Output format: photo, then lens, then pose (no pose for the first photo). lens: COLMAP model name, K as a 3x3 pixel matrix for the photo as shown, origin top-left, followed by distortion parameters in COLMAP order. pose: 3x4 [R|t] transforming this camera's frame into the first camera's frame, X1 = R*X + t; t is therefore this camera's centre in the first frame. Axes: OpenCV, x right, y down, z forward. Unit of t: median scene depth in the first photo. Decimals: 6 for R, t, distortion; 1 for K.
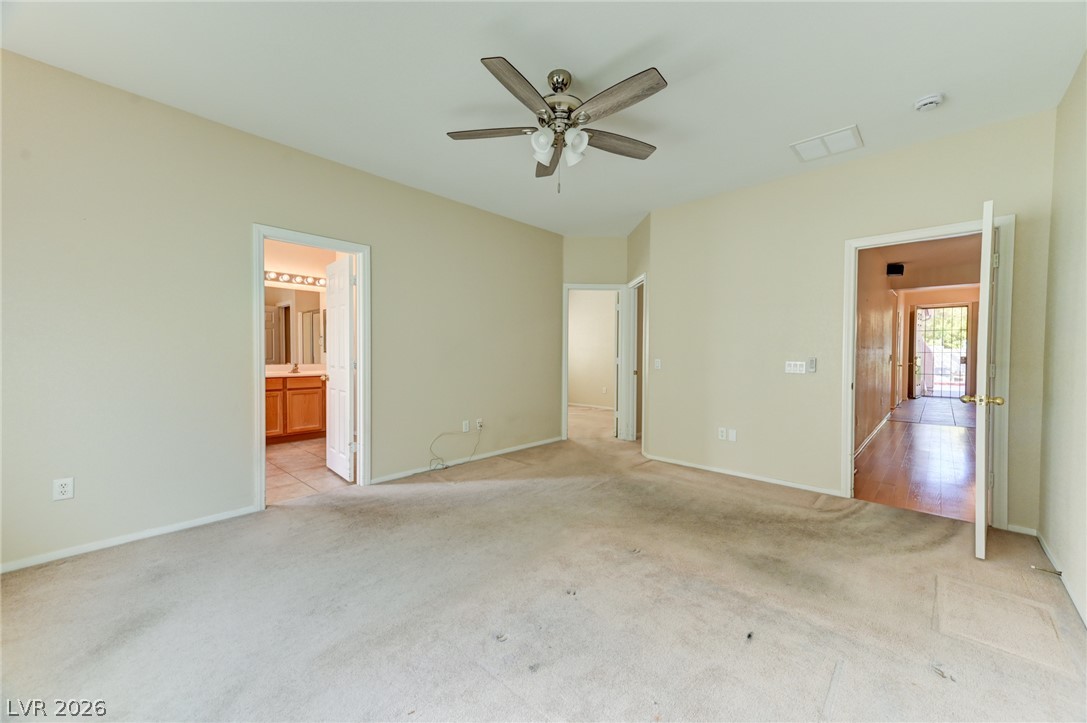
lens RADIAL K [[419.9, 0, 551.5], [0, 419.9, 357.4], [0, 0, 1]] dist [0.026450, 0.001158]
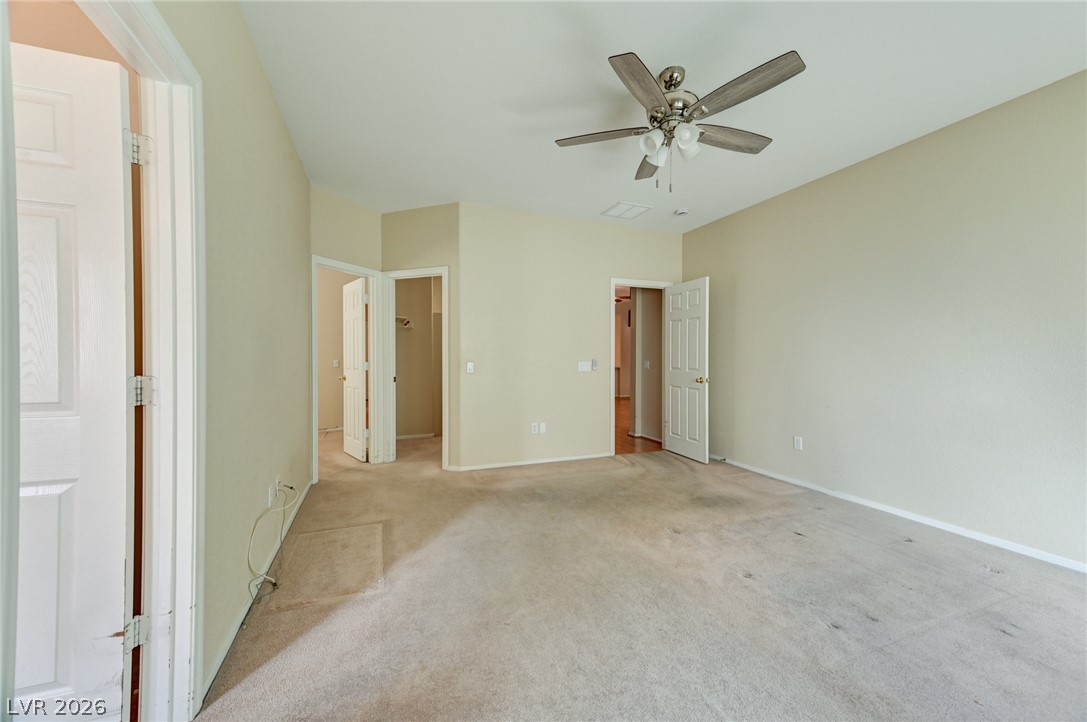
lens RADIAL K [[419.9, 0, 544.6], [0, 419.9, 356.5], [0, 0, 1]] dist [0.026450, 0.001158]
pose [[0.434417, -0.007769, 0.900678, -0.659497], [0.012722, 0.999916, 0.002489, -0.012327], [-0.900622, 0.010377, 0.434479, 0.556657]]
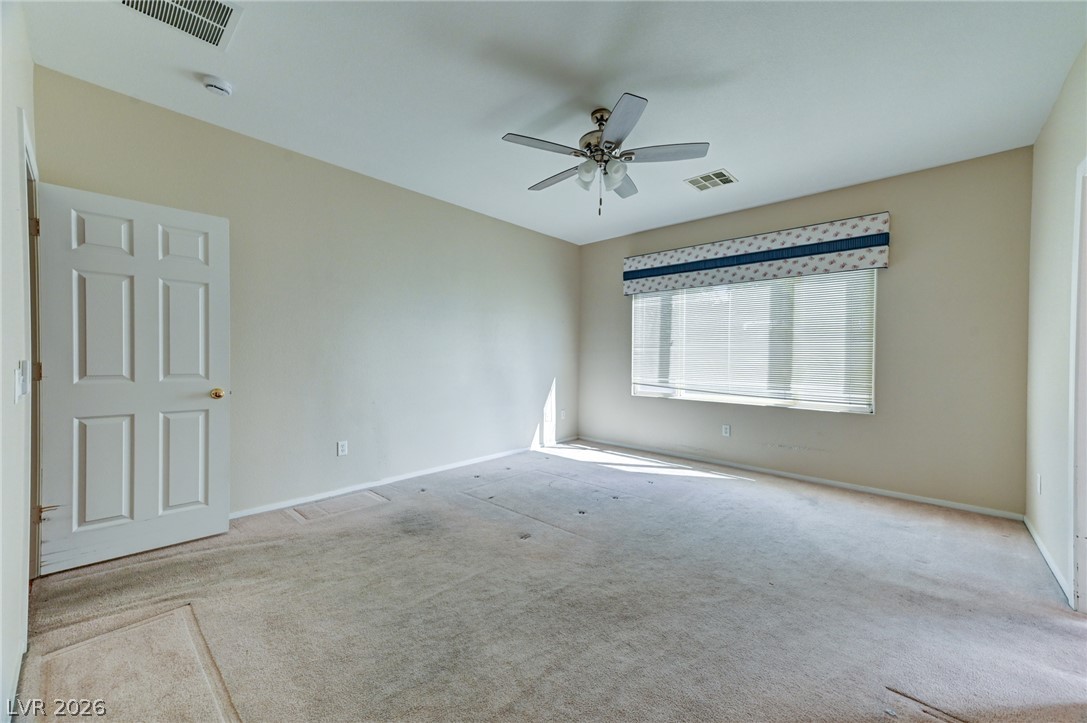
lens RADIAL K [[419.9, 0, 549.1], [0, 419.9, 362.5], [0, 0, 1]] dist [0.026450, 0.001158]
pose [[-0.999935, -0.011429, -0.000116, 0.100796], [-0.011427, 0.999484, 0.030030, -0.016708], [-0.000227, 0.030029, -0.999549, 1.416488]]
